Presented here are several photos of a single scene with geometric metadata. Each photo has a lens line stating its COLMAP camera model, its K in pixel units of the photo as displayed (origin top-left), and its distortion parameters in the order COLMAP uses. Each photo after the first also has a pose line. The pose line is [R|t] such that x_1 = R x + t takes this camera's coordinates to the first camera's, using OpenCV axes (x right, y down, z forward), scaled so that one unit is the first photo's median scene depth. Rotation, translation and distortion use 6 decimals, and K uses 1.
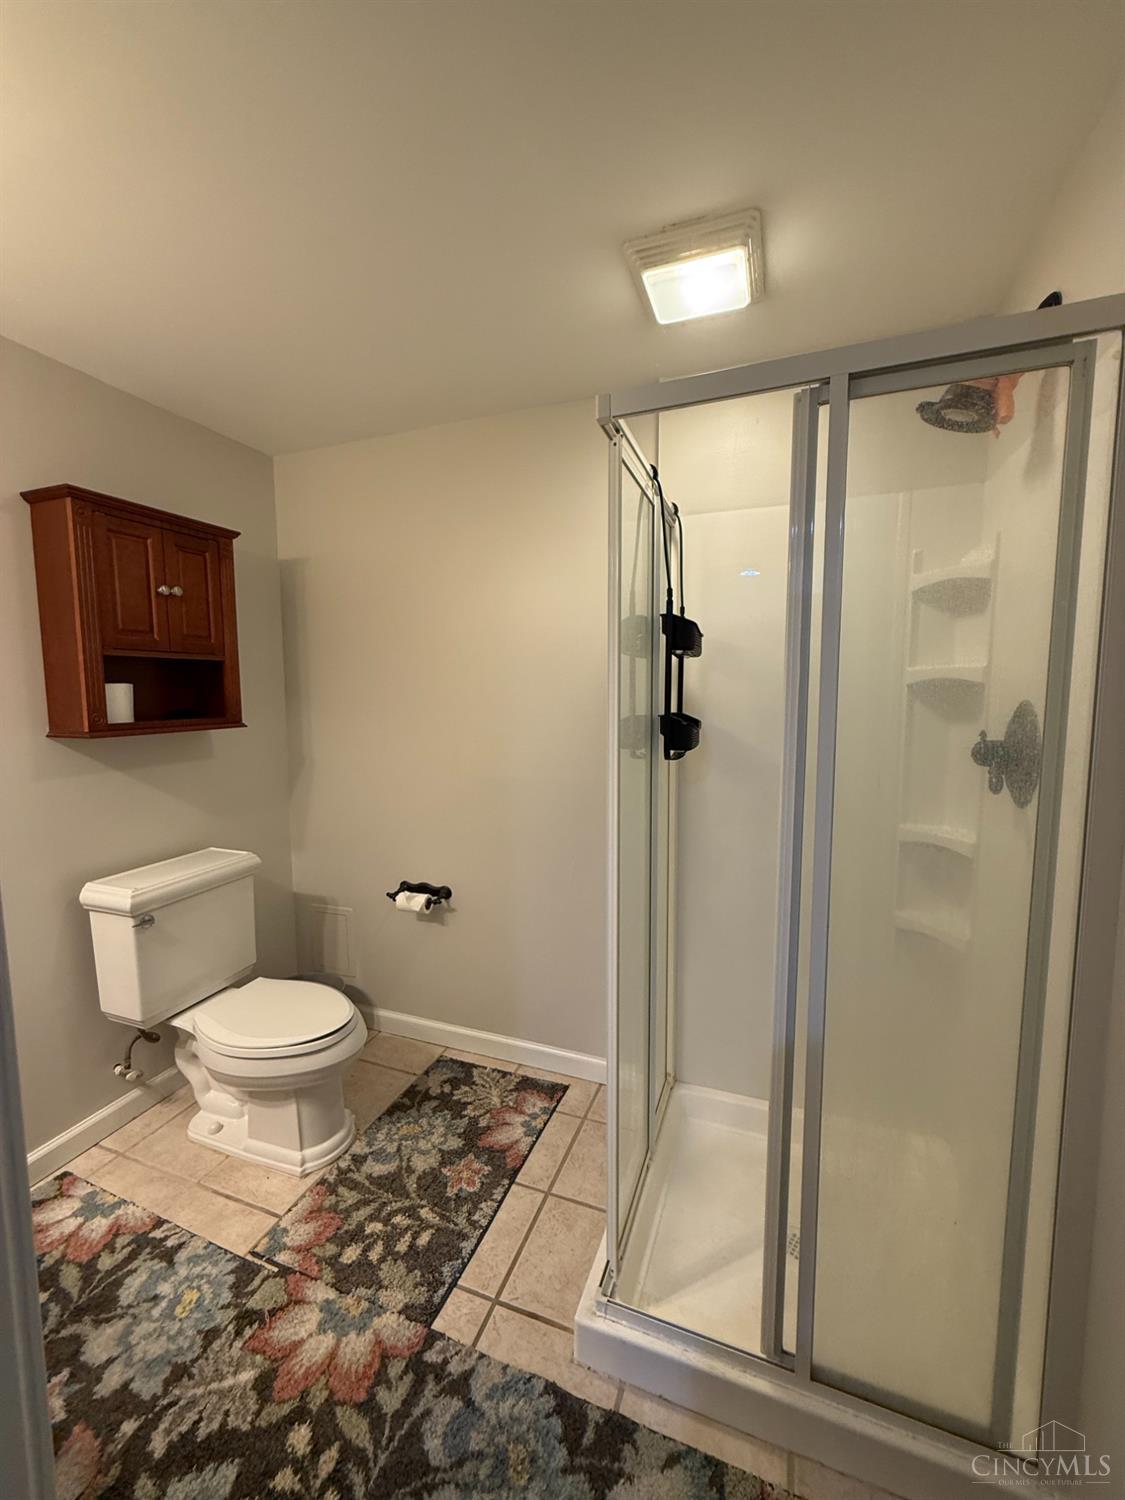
lens RADIAL K [[599.9, 0, 562.5], [0, 599.9, 750.0], [0, 0, 1]] dist [0.001835, 0.000211]
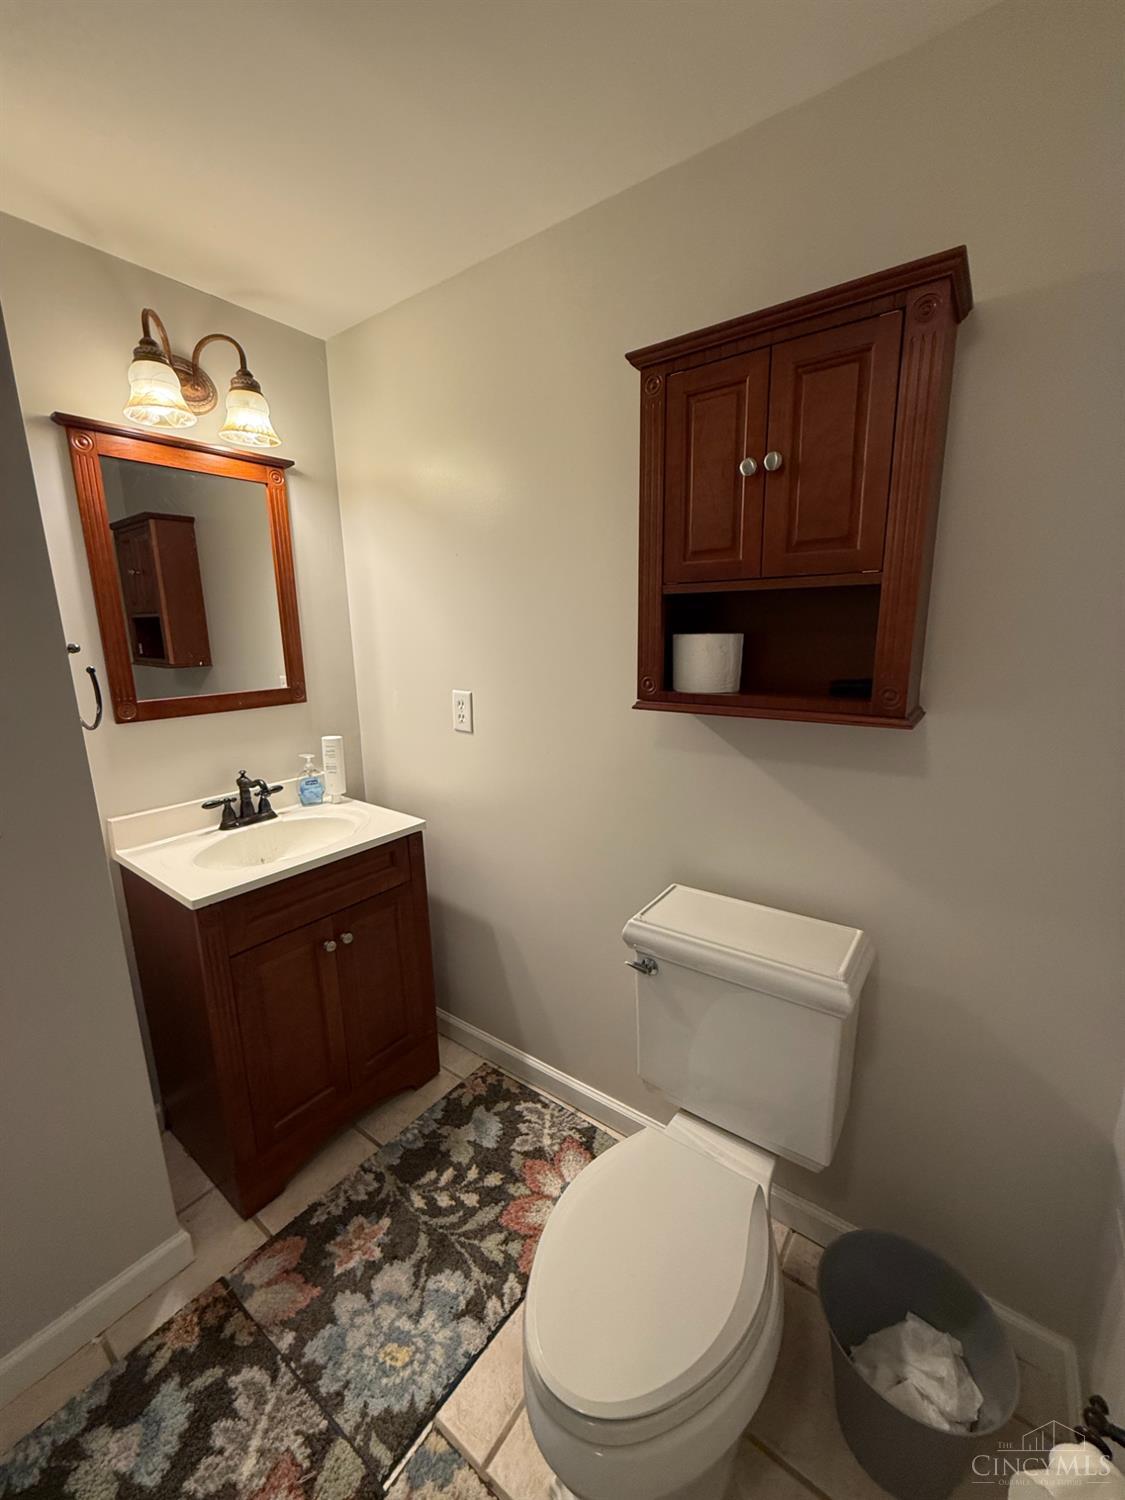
lens RADIAL K [[599.9, 0, 562.5], [0, 599.9, 750.0], [0, 0, 1]] dist [0.001835, 0.000211]
pose [[-0.263975, 0.202447, -0.943044, -0.029979], [-0.076143, 0.970299, 0.229611, -0.133525], [0.961519, 0.132418, -0.240720, 1.085039]]
